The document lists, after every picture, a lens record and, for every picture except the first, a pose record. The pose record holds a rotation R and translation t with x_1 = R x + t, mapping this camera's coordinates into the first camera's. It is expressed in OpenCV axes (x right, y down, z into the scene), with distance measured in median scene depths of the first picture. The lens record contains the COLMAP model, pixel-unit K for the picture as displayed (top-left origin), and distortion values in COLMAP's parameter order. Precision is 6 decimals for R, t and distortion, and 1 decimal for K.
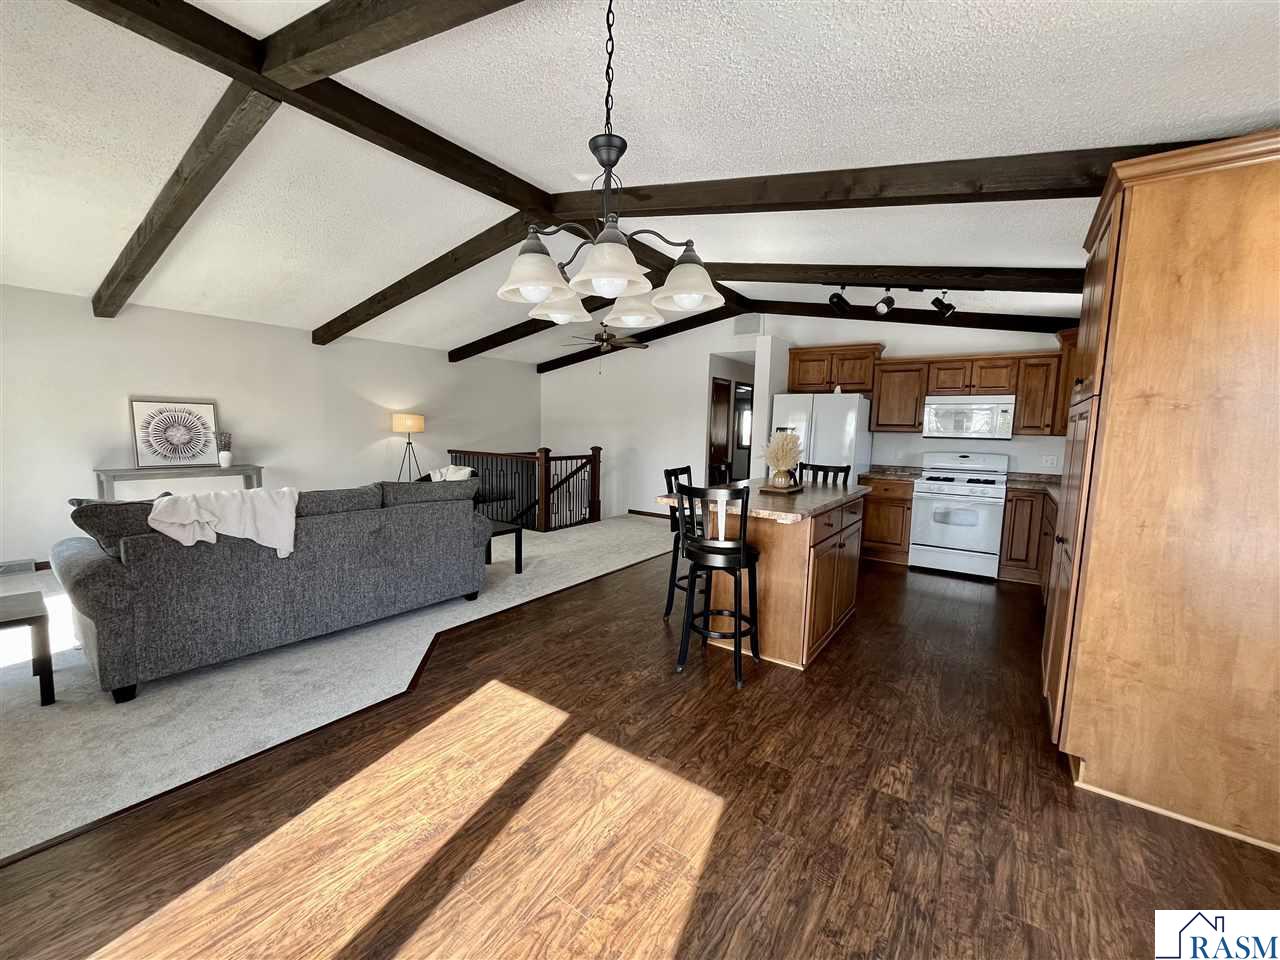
lens RADIAL K [[519.5, 0, 630.5], [0, 519.5, 478.7], [0, 0, 1]] dist [-0.001152, 0.000671]
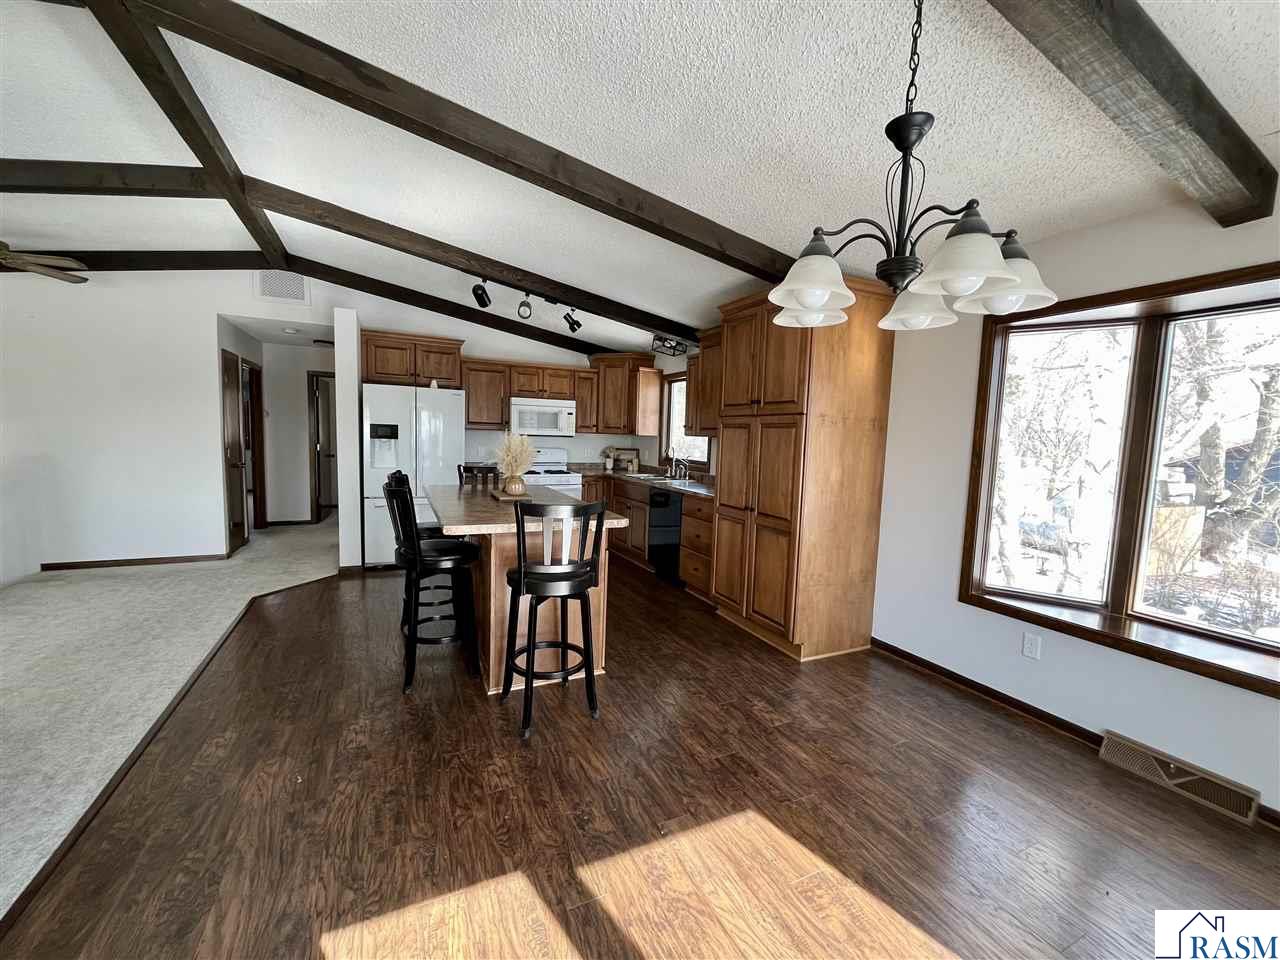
lens RADIAL K [[519.5, 0, 640.9], [0, 519.5, 479.6], [0, 0, 1]] dist [-0.001152, 0.000671]
pose [[0.479220, -0.083134, 0.873749, -0.353197], [0.068068, 0.996026, 0.057435, -0.041254], [-0.875051, 0.031951, 0.482974, 0.325468]]
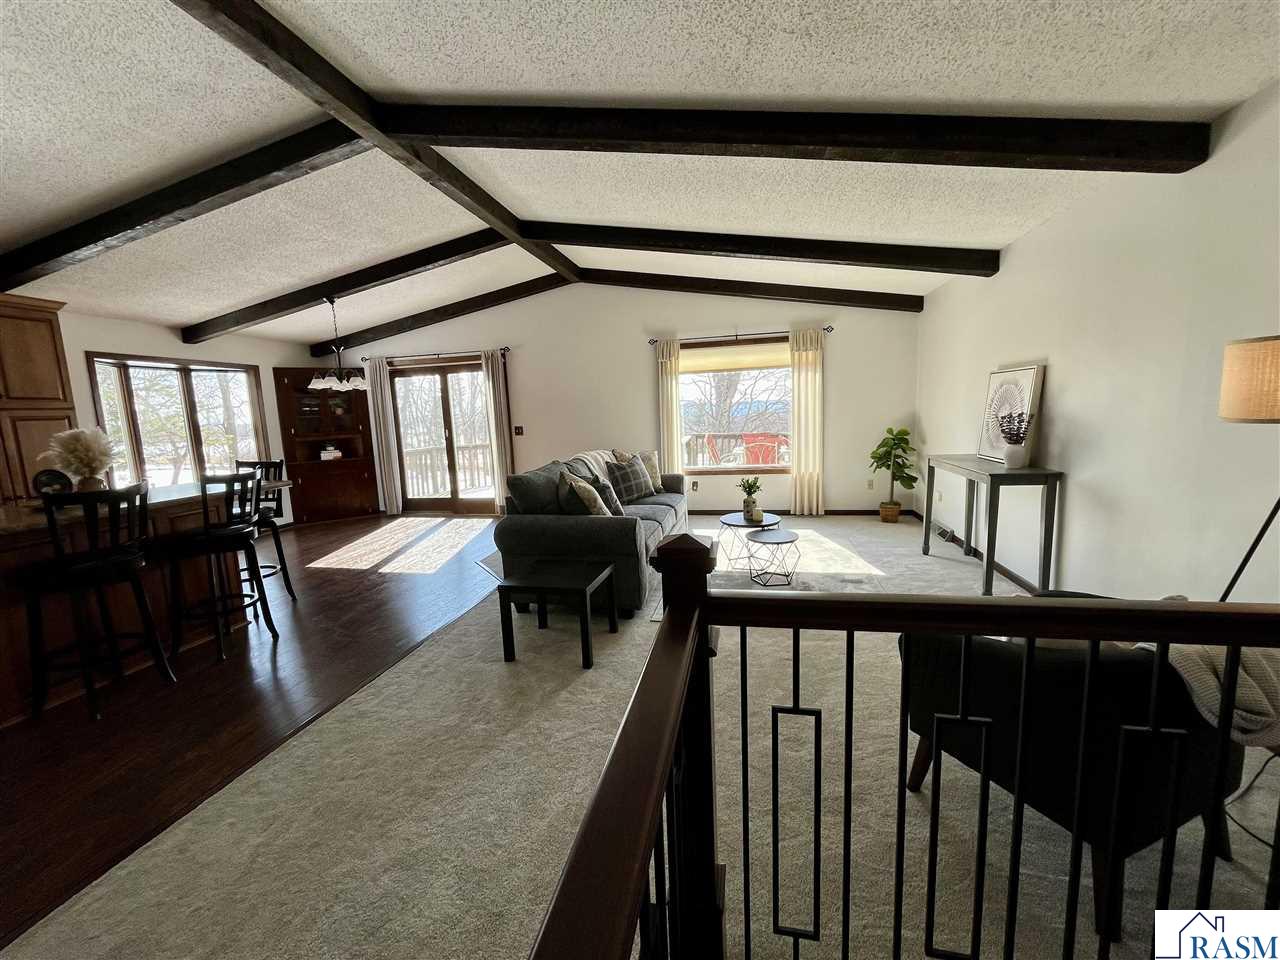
lens RADIAL K [[519.5, 0, 637.6], [0, 519.5, 481.0], [0, 0, 1]] dist [-0.001152, 0.000671]
pose [[-0.911864, 0.070409, -0.404410, -0.141281], [-0.020862, 0.975958, 0.216956, -0.182346], [0.409963, 0.206271, -0.888472, 1.855994]]
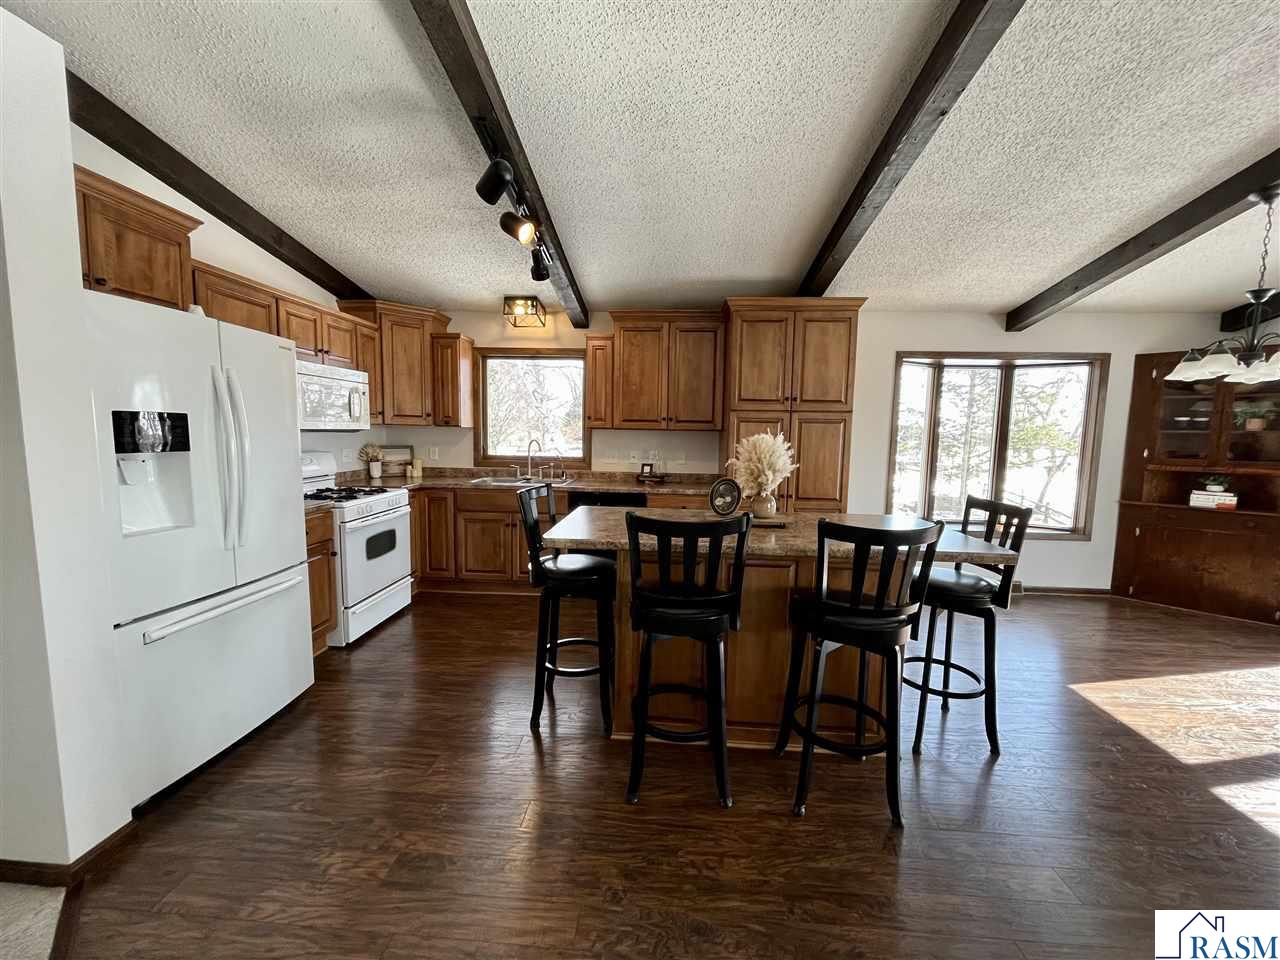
lens RADIAL K [[519.5, 0, 631.5], [0, 519.5, 482.7], [0, 0, 1]] dist [-0.001152, 0.000671]
pose [[-0.529915, -0.118156, 0.839779, -0.158671], [0.056329, 0.983156, 0.173874, -0.138005], [-0.846178, 0.139442, -0.514333, 1.328827]]
